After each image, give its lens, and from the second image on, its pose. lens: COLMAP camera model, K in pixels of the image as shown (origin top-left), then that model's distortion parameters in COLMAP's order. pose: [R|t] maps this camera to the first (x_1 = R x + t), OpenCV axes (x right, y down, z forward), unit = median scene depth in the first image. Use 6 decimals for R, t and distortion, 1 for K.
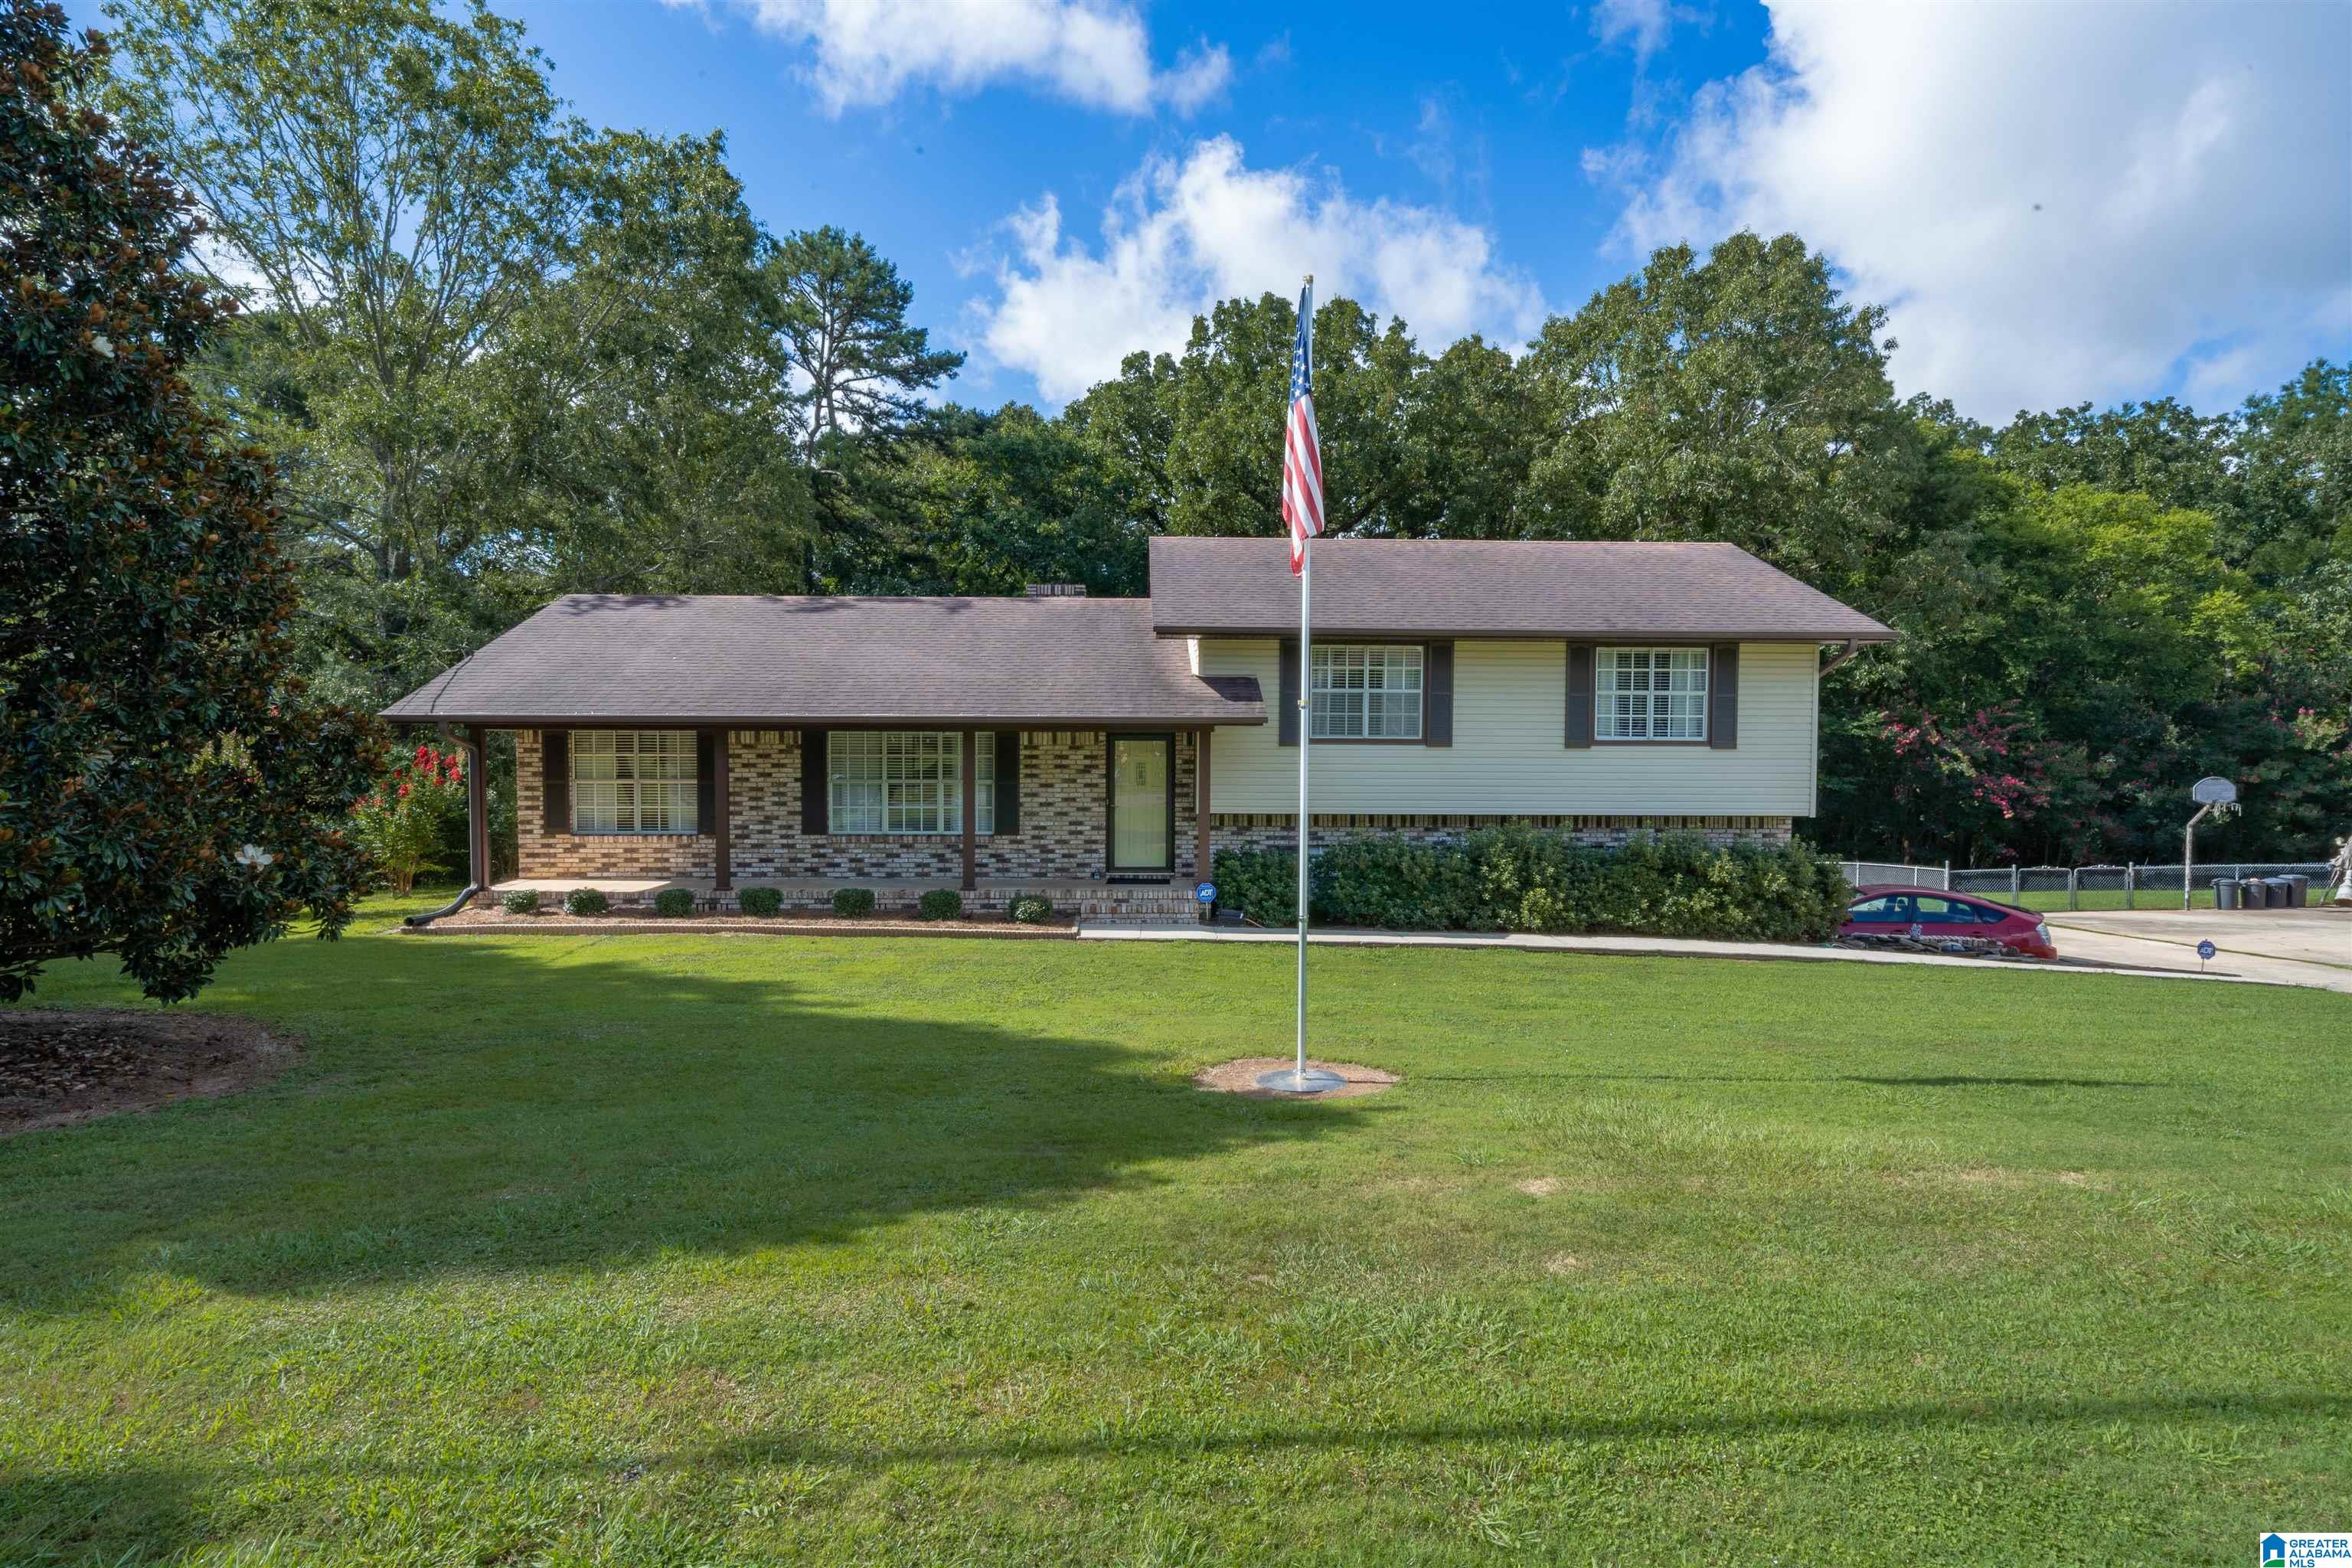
lens RADIAL K [[1206.7, 0, 1109.6], [0, 1206.7, 784.9], [0, 0, 1]] dist [0.020105, 0.001077]
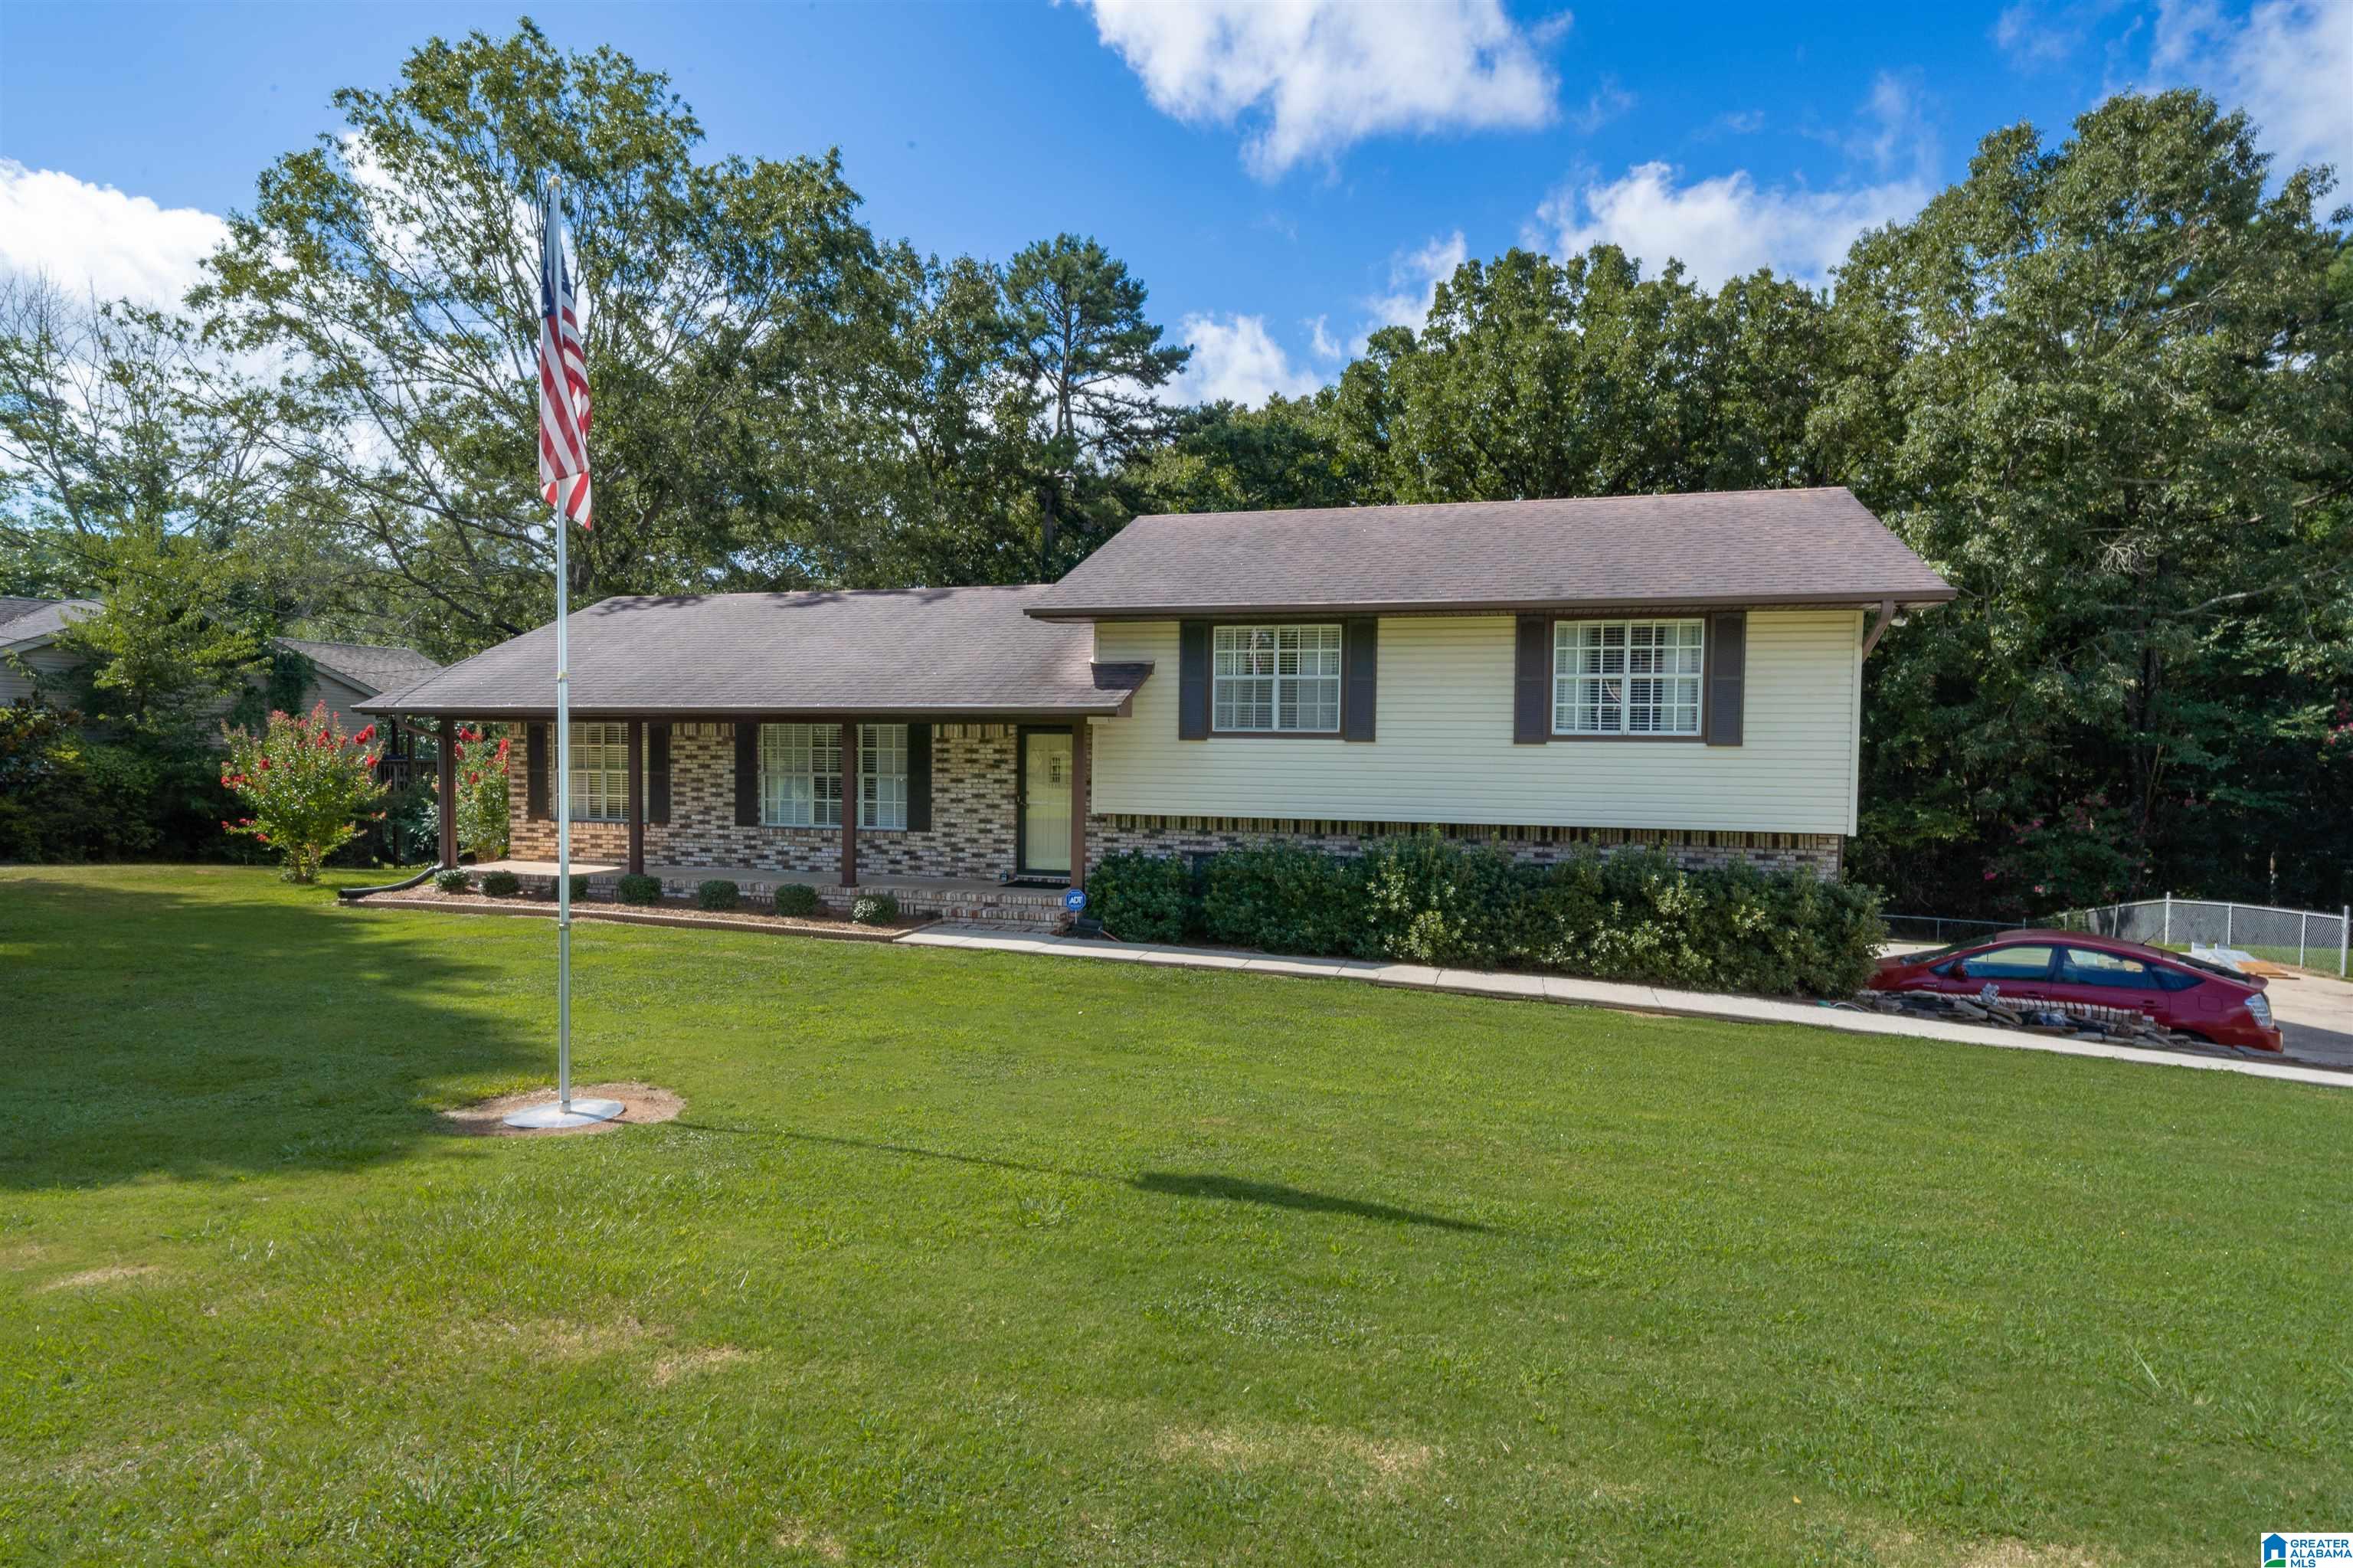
lens RADIAL K [[1207.2, 0, 1120.4], [0, 1207.2, 788.1], [0, 0, 1]] dist [0.020105, 0.001077]
pose [[0.956335, 0.016200, -0.291823, 0.348467], [-0.016130, 0.999866, 0.002648, 0.001786], [0.291827, 0.002175, 0.956469, 0.127095]]
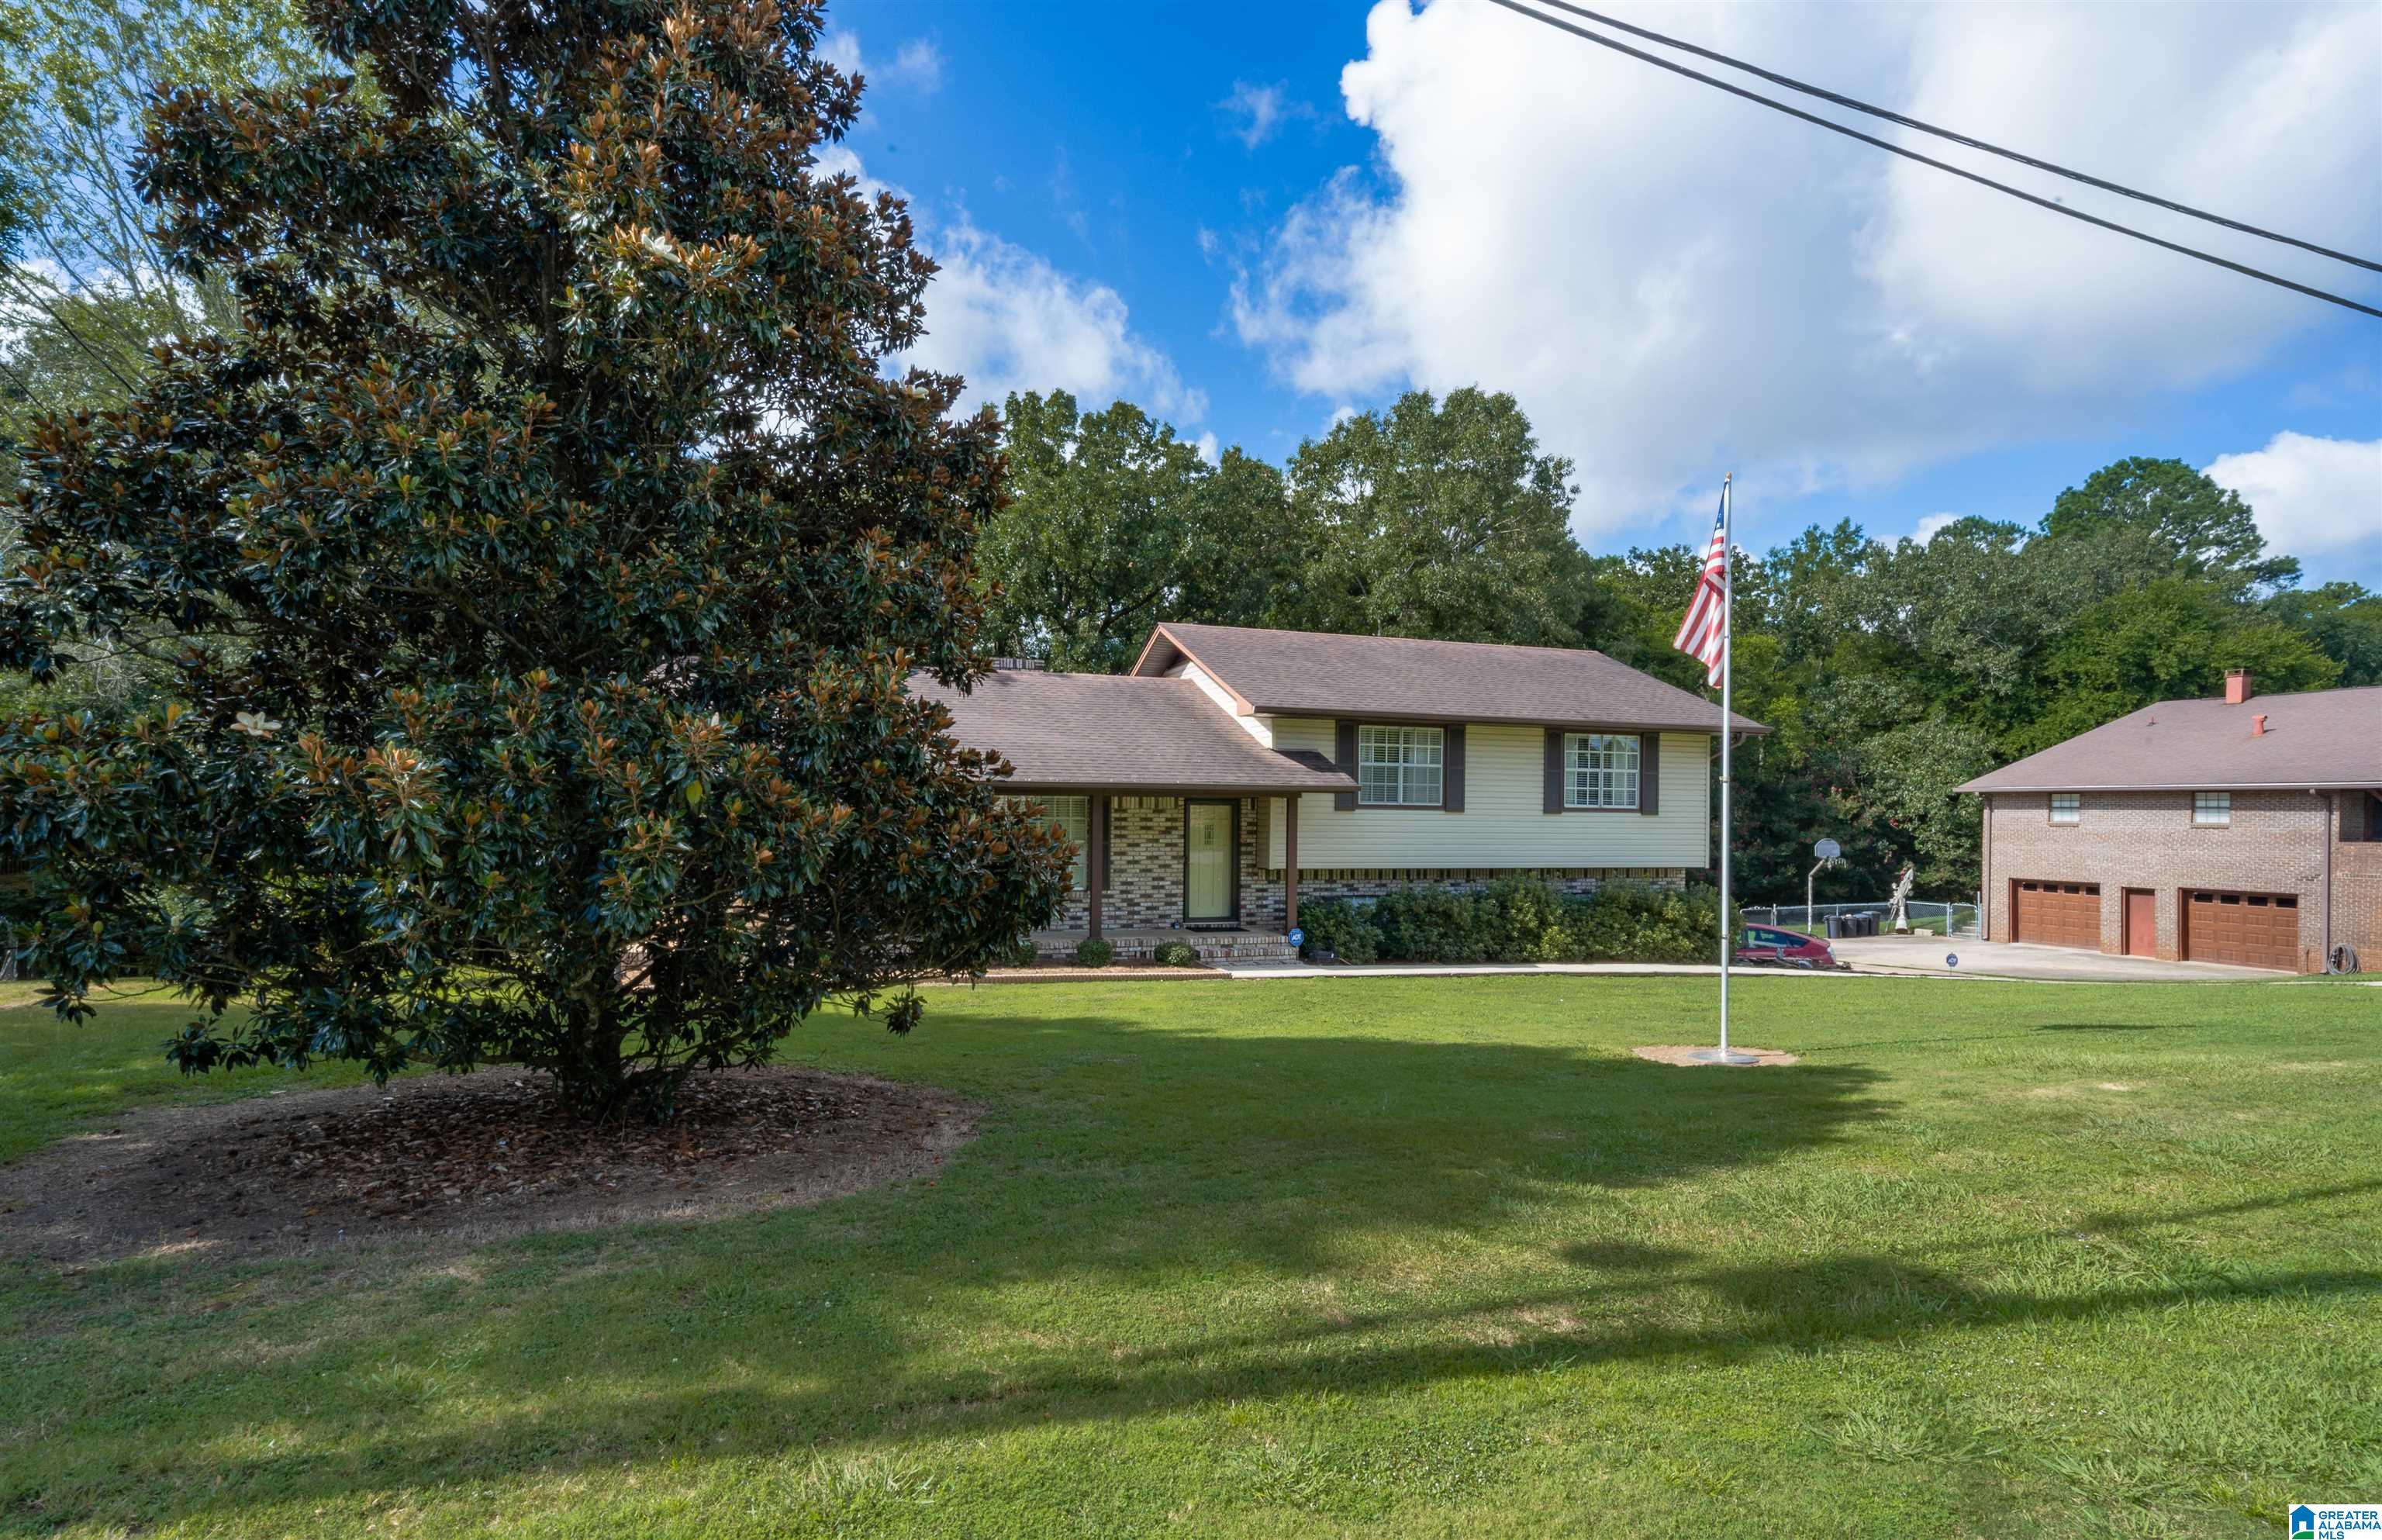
lens RADIAL K [[1194.8, 0, 1091.9], [0, 1194.8, 809.3], [0, 0, 1]] dist [0.015063, 0.000904]
pose [[0.959962, 0.005959, 0.280069, -0.397219], [0.003387, 0.999454, -0.032875, 0.003601], [-0.280111, 0.032507, 0.959417, -0.045716]]
